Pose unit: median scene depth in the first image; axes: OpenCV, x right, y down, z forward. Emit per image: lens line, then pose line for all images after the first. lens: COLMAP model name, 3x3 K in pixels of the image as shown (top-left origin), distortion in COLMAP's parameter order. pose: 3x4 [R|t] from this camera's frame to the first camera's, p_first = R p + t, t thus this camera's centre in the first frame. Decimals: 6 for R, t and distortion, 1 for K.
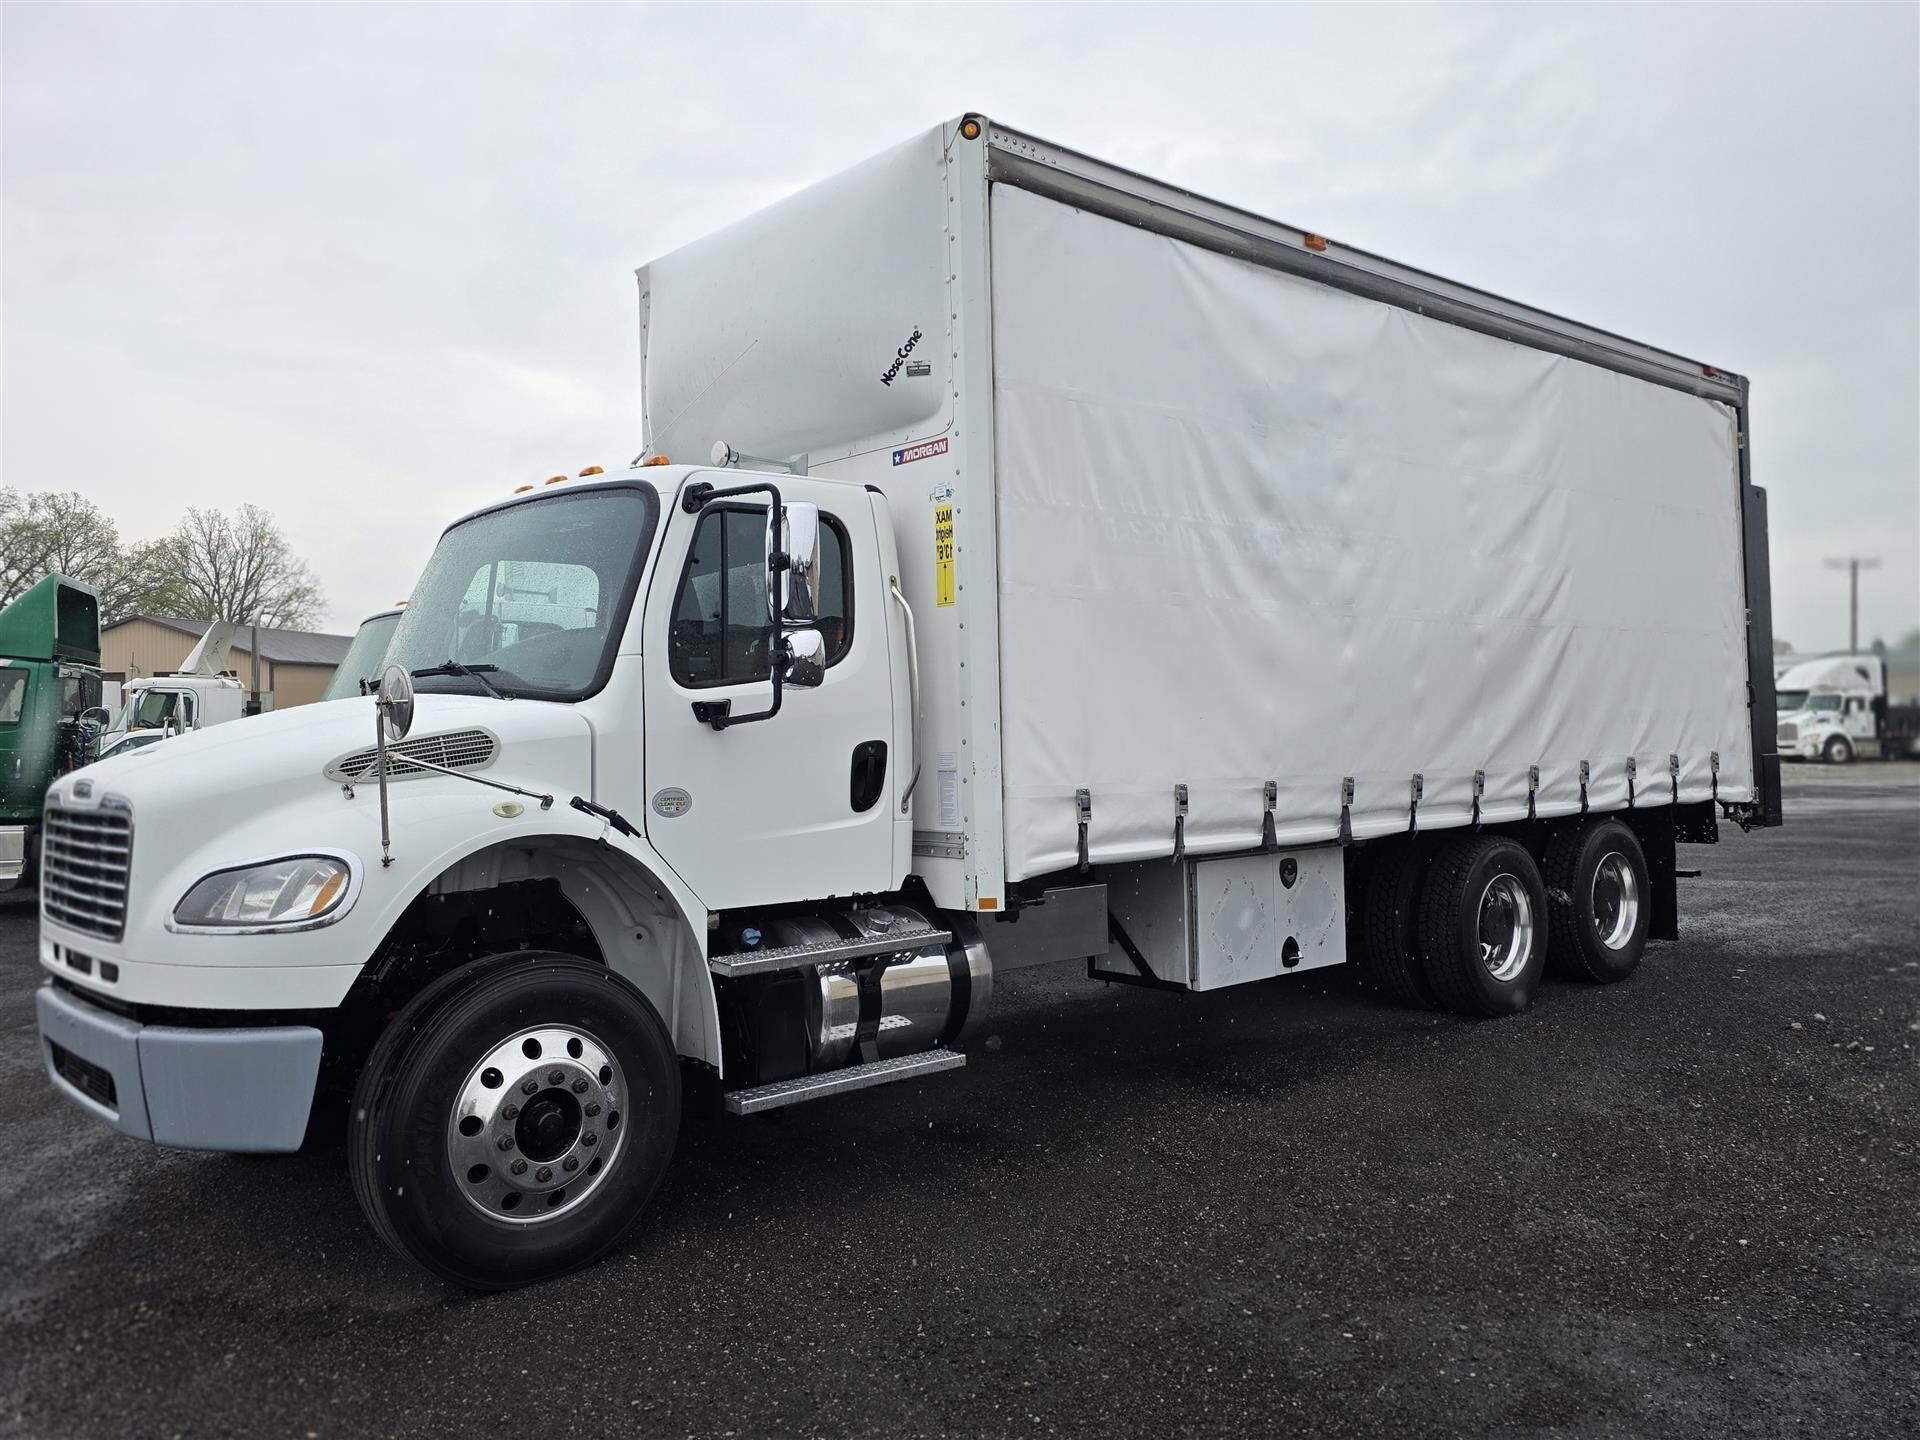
lens RADIAL K [[1509.9, 0, 960.0], [0, 1509.9, 720.0], [0, 0, 1]] dist [0.073474, -0.003771]
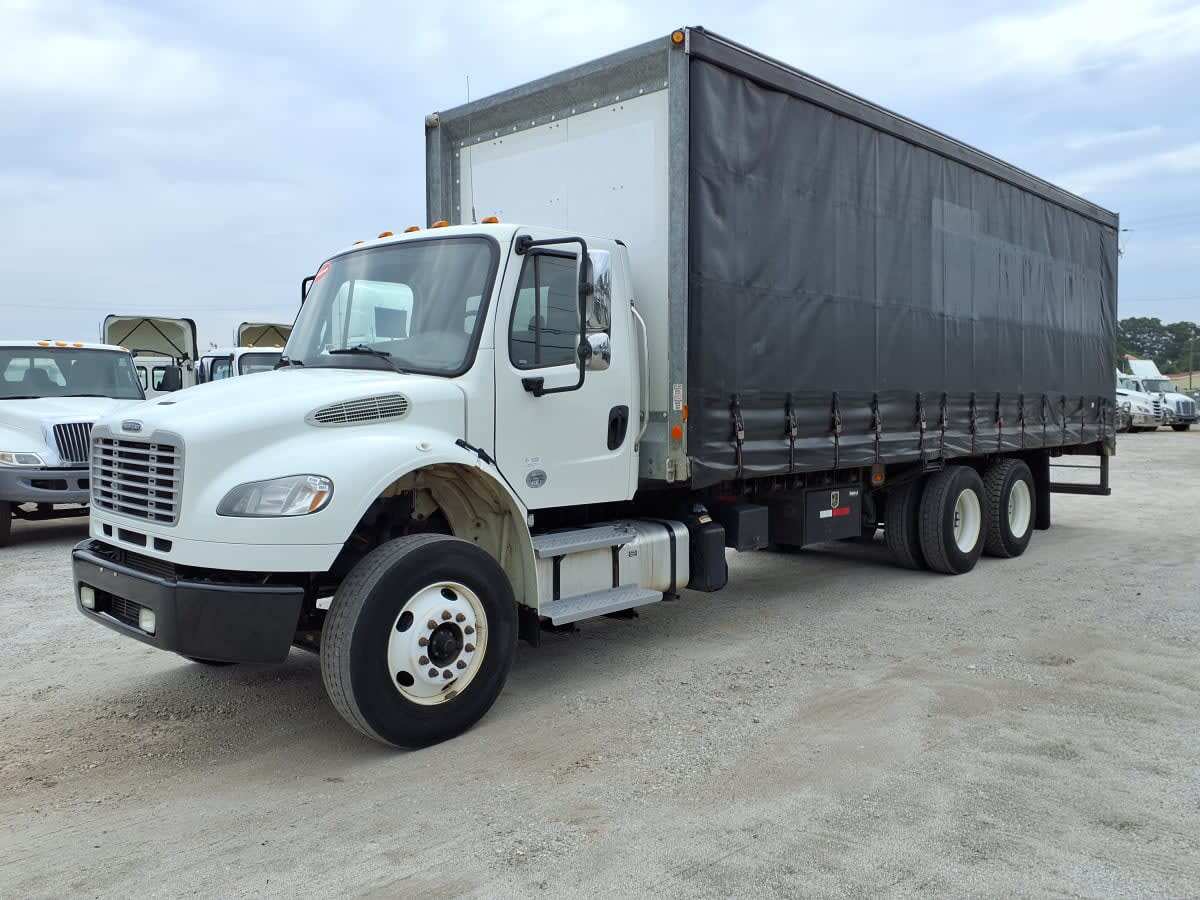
lens RADIAL K [[943.7, 0, 600.0], [0, 943.7, 450.0], [0, 0, 1]] dist [0.073474, -0.003771]
pose [[0.995999, 0.018066, 0.087520, -0.184825], [-0.024205, 0.997282, 0.069593, -0.007940], [-0.086024, -0.071433, 0.993729, 0.017019]]
